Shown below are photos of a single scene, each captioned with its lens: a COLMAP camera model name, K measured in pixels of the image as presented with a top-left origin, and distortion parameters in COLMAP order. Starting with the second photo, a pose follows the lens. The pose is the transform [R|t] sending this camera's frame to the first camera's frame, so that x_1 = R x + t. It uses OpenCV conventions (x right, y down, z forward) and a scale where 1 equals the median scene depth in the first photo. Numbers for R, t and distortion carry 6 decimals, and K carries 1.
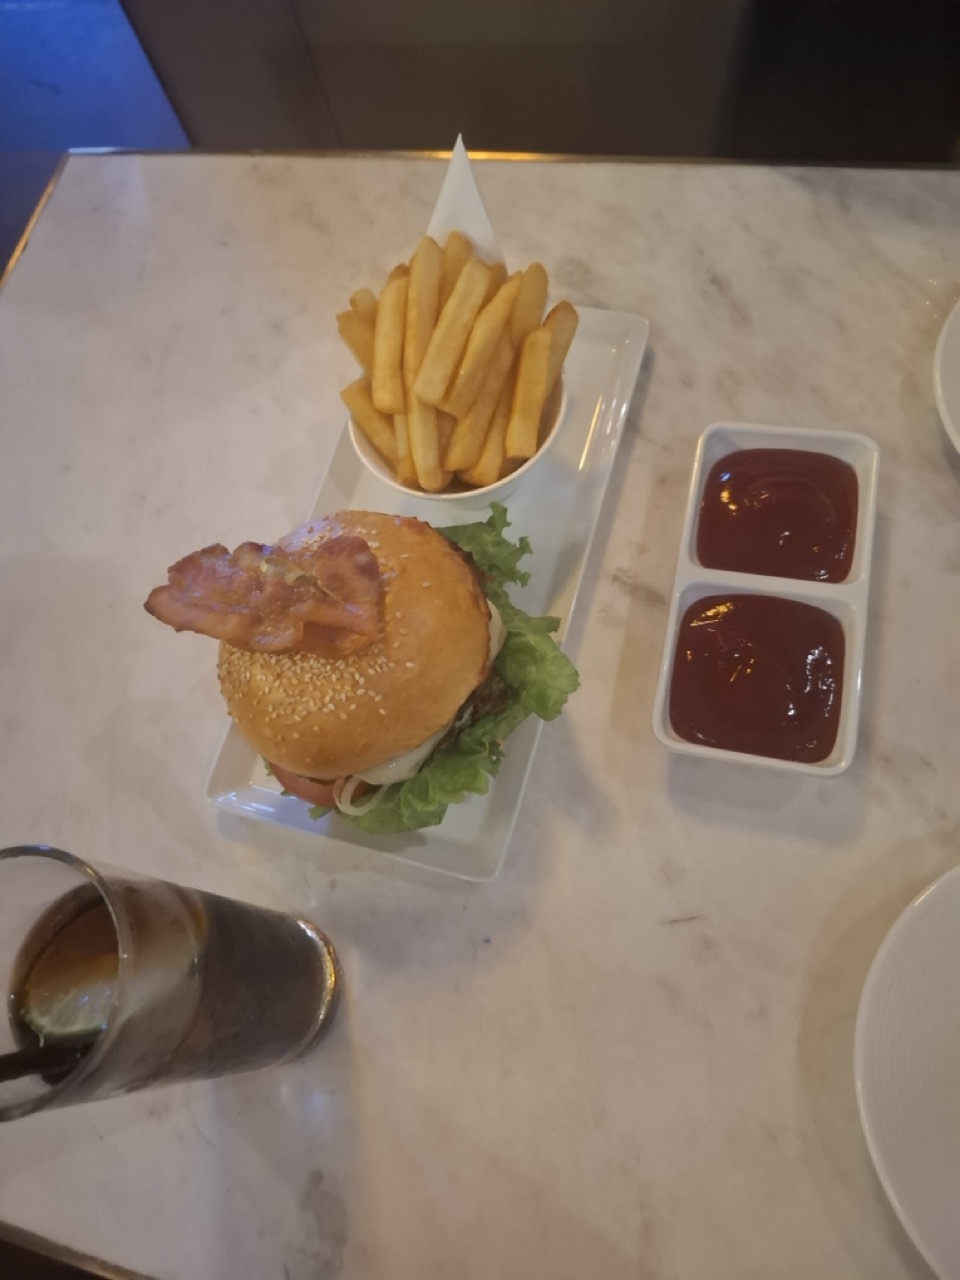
lens RADIAL K [[908.3, 0, 481.2], [0, 908.3, 591.8], [0, 0, 1]] dist [0.071401, -0.107227]
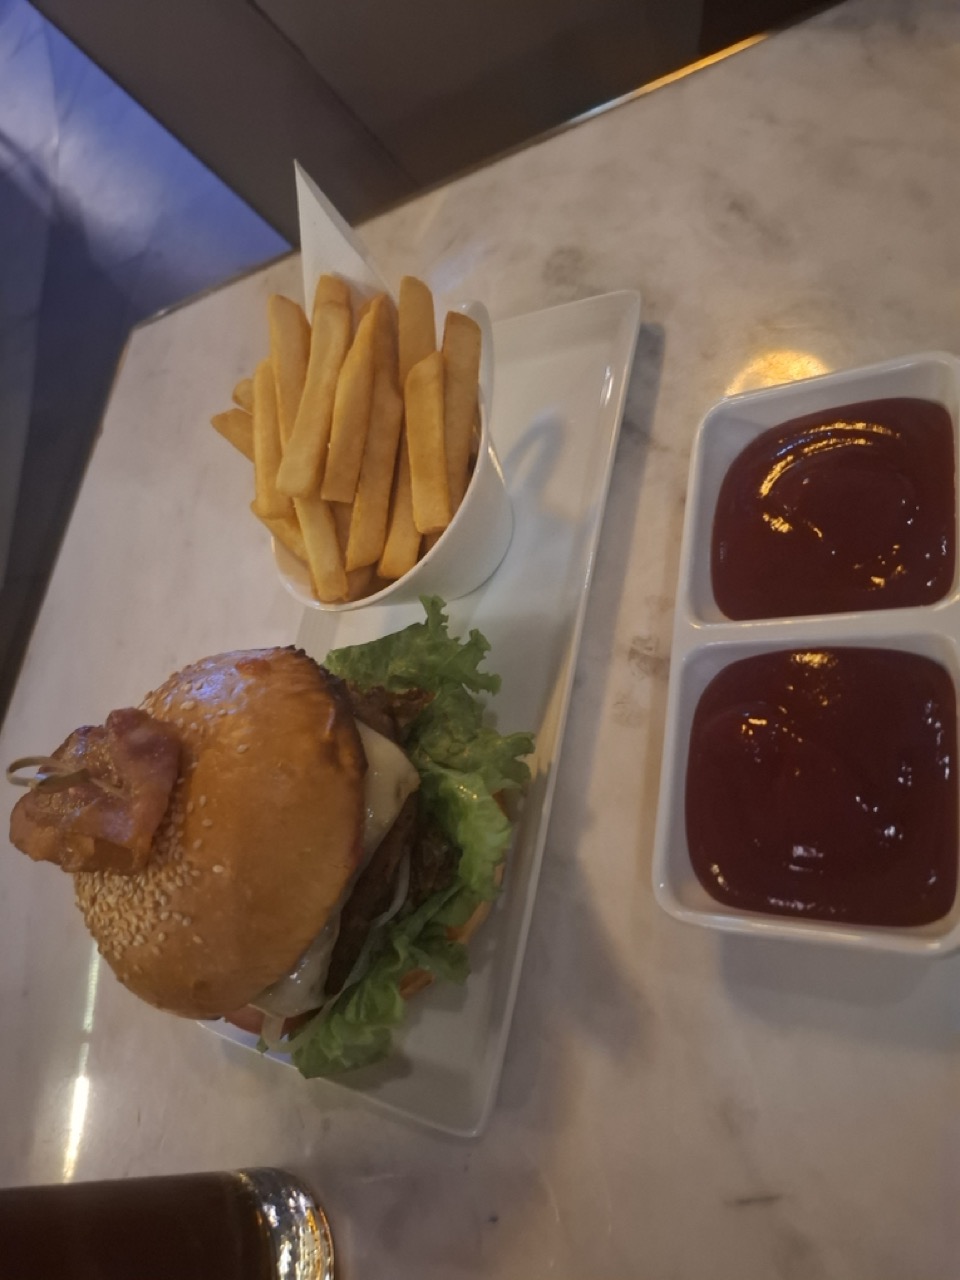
lens RADIAL K [[908.3, 0, 481.2], [0, 908.3, 591.8], [0, 0, 1]] dist [0.071401, -0.107227]
pose [[0.897356, -0.223987, -0.380240, 0.361071], [0.200824, 0.974499, -0.100106, -0.016300], [0.392966, 0.013469, 0.919454, 0.340370]]
